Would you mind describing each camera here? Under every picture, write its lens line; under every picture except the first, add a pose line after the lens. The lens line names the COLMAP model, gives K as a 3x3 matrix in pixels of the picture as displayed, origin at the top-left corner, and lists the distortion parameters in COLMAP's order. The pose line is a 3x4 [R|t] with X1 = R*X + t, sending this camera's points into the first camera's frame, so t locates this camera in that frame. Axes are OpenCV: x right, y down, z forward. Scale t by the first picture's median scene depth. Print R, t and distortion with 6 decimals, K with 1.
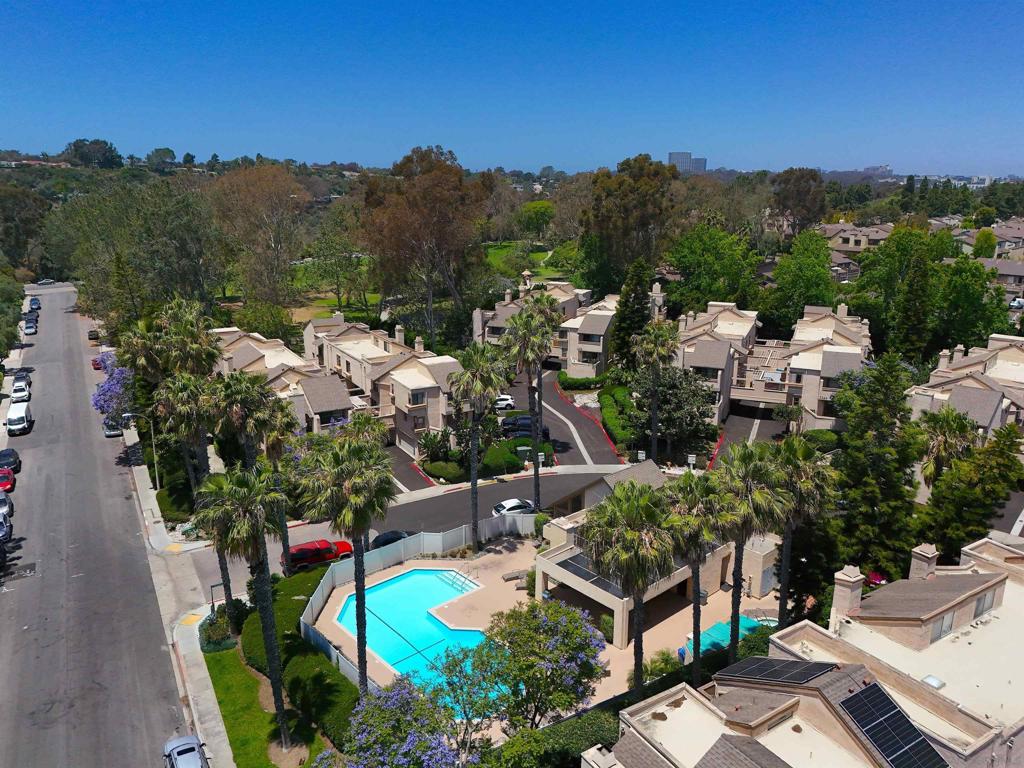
lens RADIAL K [[728.7, 0, 514.5], [0, 728.7, 368.1], [0, 0, 1]] dist [0.066916, -0.067375]
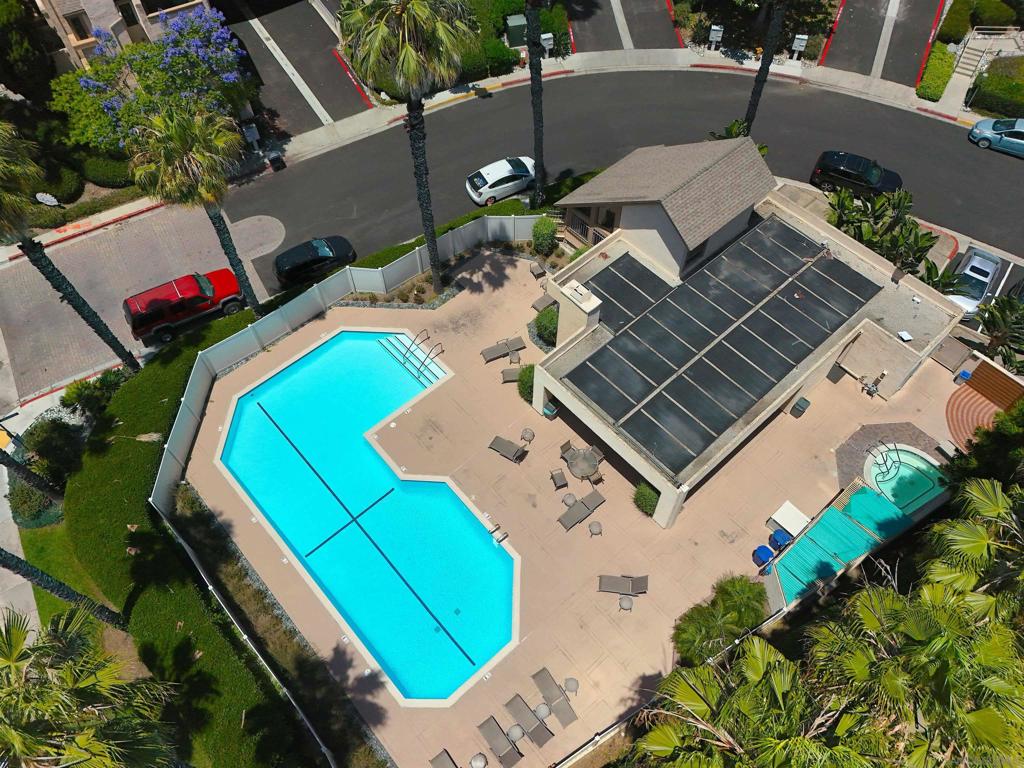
lens RADIAL K [[728.7, 0, 514.5], [0, 728.7, 368.1], [0, 0, 1]] dist [0.066916, -0.067375]
pose [[0.999993, -0.003528, -0.000824, 0.008922], [0.003135, 0.728460, 0.685081, -0.099191], [-0.001817, -0.685079, 0.728466, 0.387731]]
